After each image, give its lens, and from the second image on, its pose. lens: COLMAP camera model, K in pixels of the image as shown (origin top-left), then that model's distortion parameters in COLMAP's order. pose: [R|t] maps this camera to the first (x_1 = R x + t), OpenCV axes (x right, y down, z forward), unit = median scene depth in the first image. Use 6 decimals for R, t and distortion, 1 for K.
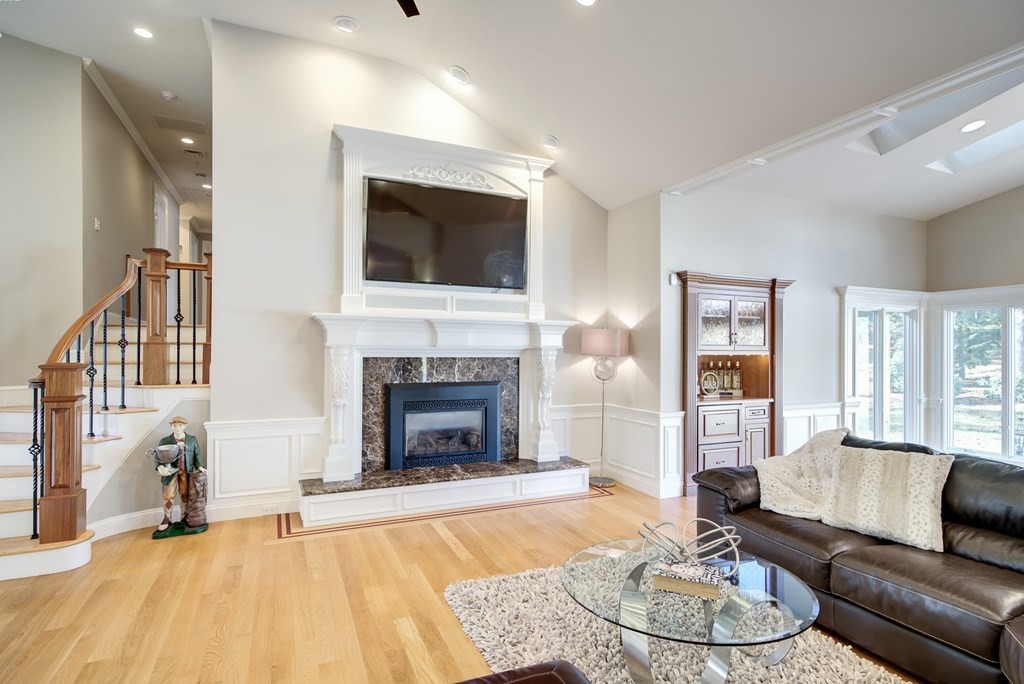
lens RADIAL K [[534.2, 0, 515.5], [0, 534.2, 347.3], [0, 0, 1]] dist [0.015805, 0.001345]
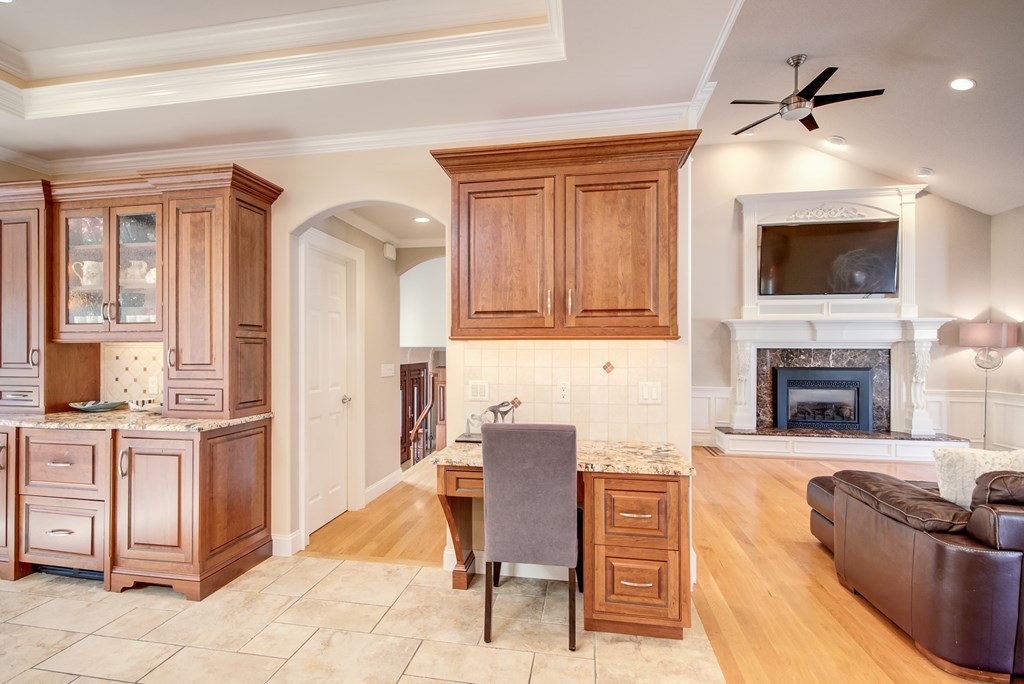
lens RADIAL K [[508.1, 0, 486.2], [0, 508.1, 348.1], [0, 0, 1]] dist [0.003490, -0.001277]
pose [[0.812206, -0.005626, -0.583343, -0.072693], [0.005453, 0.999983, -0.002051, 0.016316], [0.583345, -0.001515, 0.812223, -0.543635]]
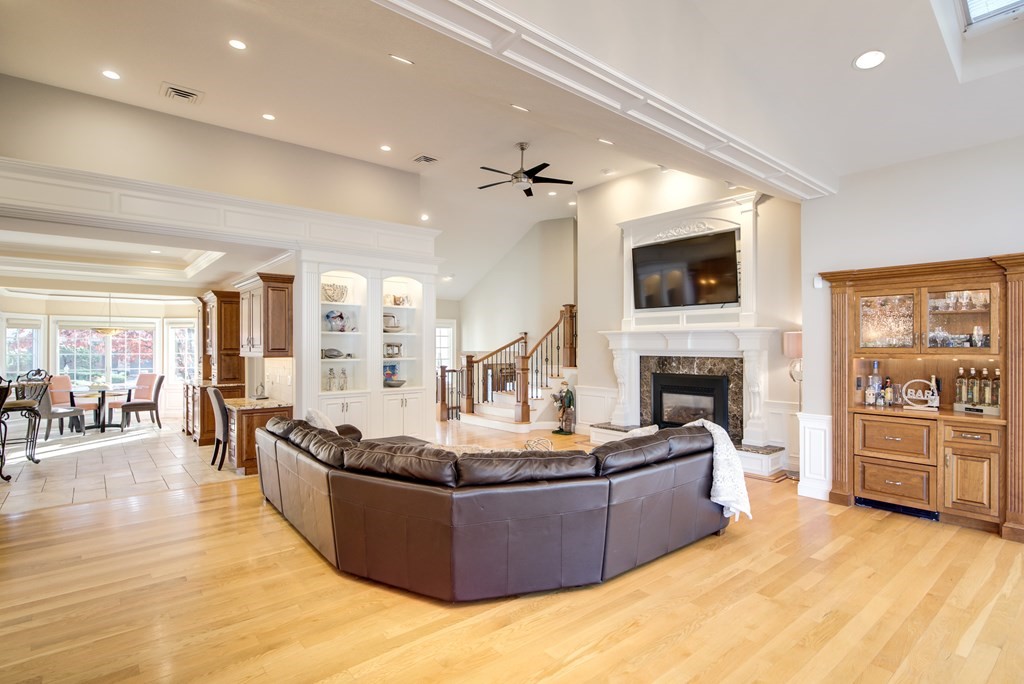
lens RADIAL K [[522.4, 0, 514.3], [0, 522.4, 345.5], [0, 0, 1]] dist [0.001672, -0.003225]
pose [[0.270202, -0.004238, -0.962794, 1.123908], [0.008462, 0.999962, -0.002027, -0.012124], [0.962766, -0.007599, 0.270228, 0.189820]]
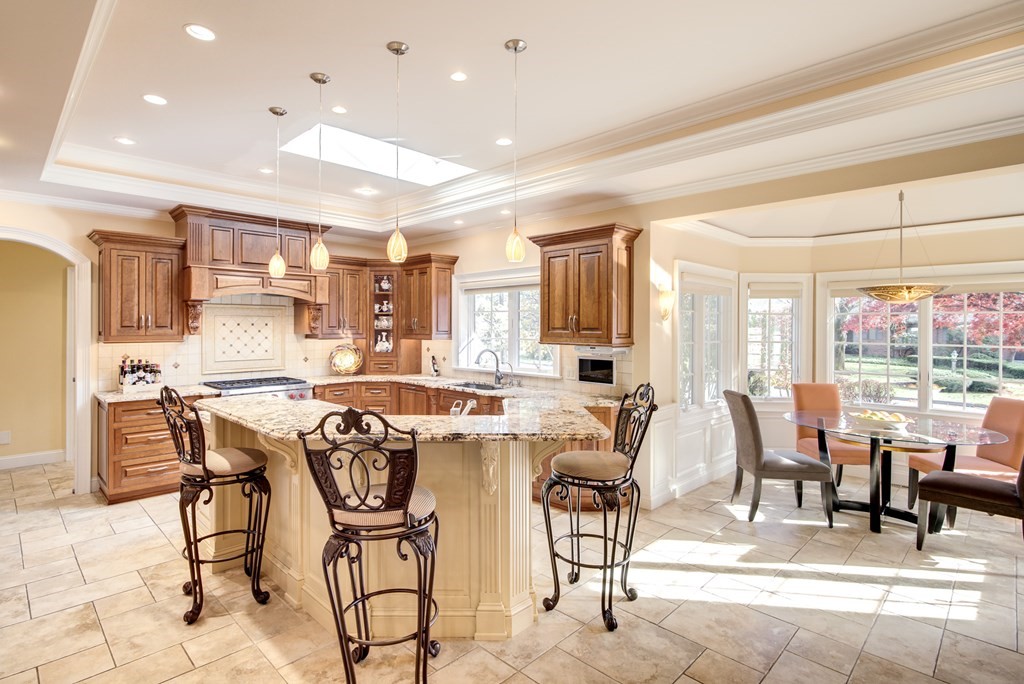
lens RADIAL K [[508.1, 0, 490.5], [0, 508.1, 329.9], [0, 0, 1]] dist [0.003490, -0.001277]
pose [[-0.936246, -0.001946, -0.351339, -0.193315], [-0.001889, 0.999998, -0.000507, -0.021828], [0.351339, 0.000189, -0.936248, -0.190958]]
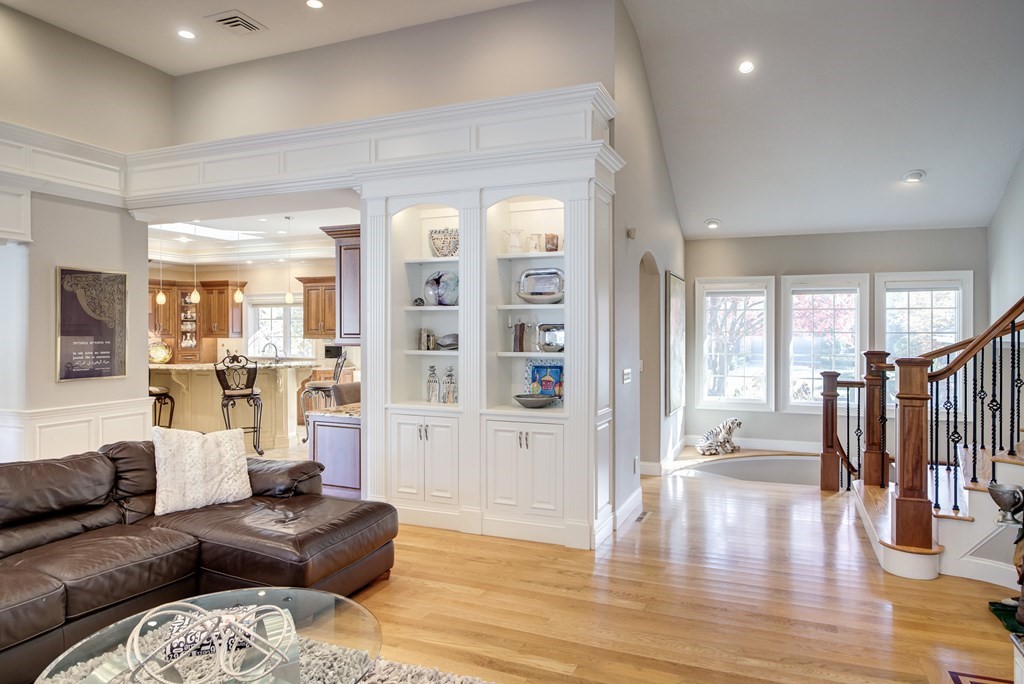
lens RADIAL K [[632.5, 0, 507.4], [0, 632.5, 337.2], [0, 0, 1]] dist [-0.014962, 0.011581]
pose [[-0.733231, 0.006541, -0.679948, 0.298323], [0.003452, 0.999977, 0.005897, -0.011106], [0.679971, 0.001976, -0.733237, 0.914347]]
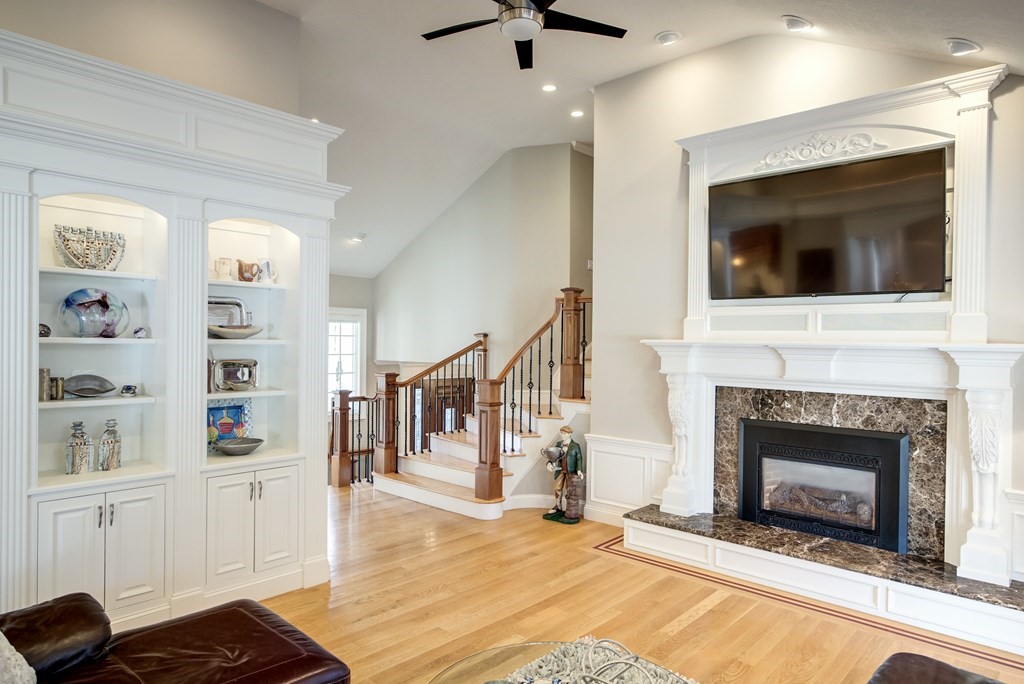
lens RADIAL K [[632.5, 0, 515.6], [0, 632.5, 346.7], [0, 0, 1]] dist [-0.014962, 0.011581]
pose [[0.389795, 0.011581, -0.920829, 0.538046], [-0.005160, 0.999933, 0.010391, -0.053971], [0.920887, 0.000701, 0.389829, 0.274683]]
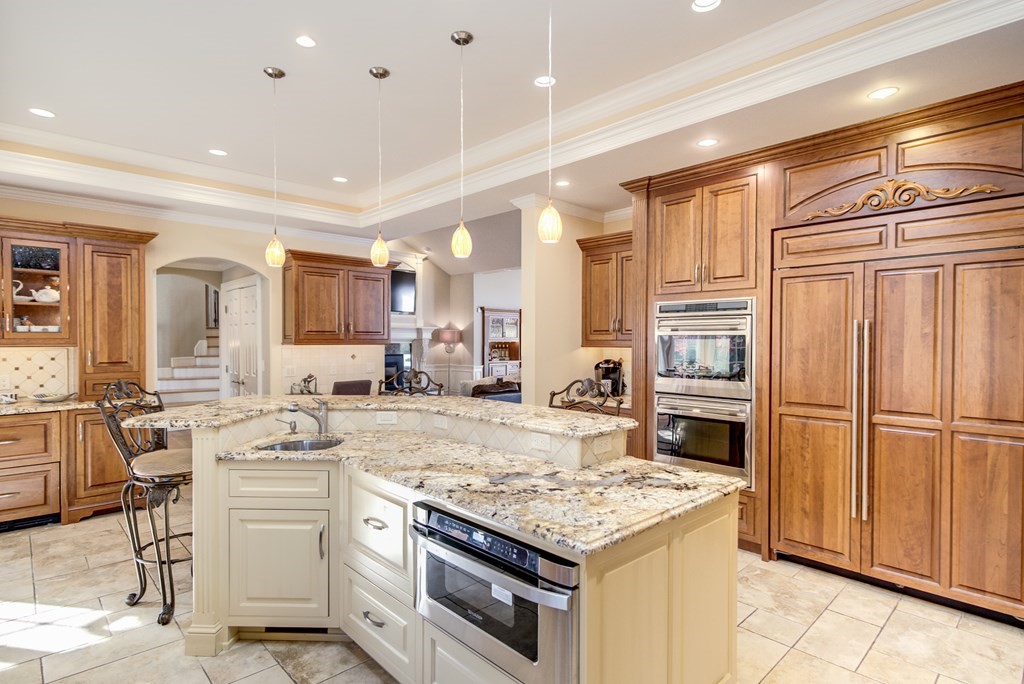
lens RADIAL K [[534.2, 0, 522.9], [0, 534.2, 347.8], [0, 0, 1]] dist [0.015805, 0.001345]
pose [[0.938187, -0.006776, 0.346062, -0.358345], [-0.001247, 0.999736, 0.022954, -0.013982], [-0.346126, -0.021967, 0.937931, -1.348398]]
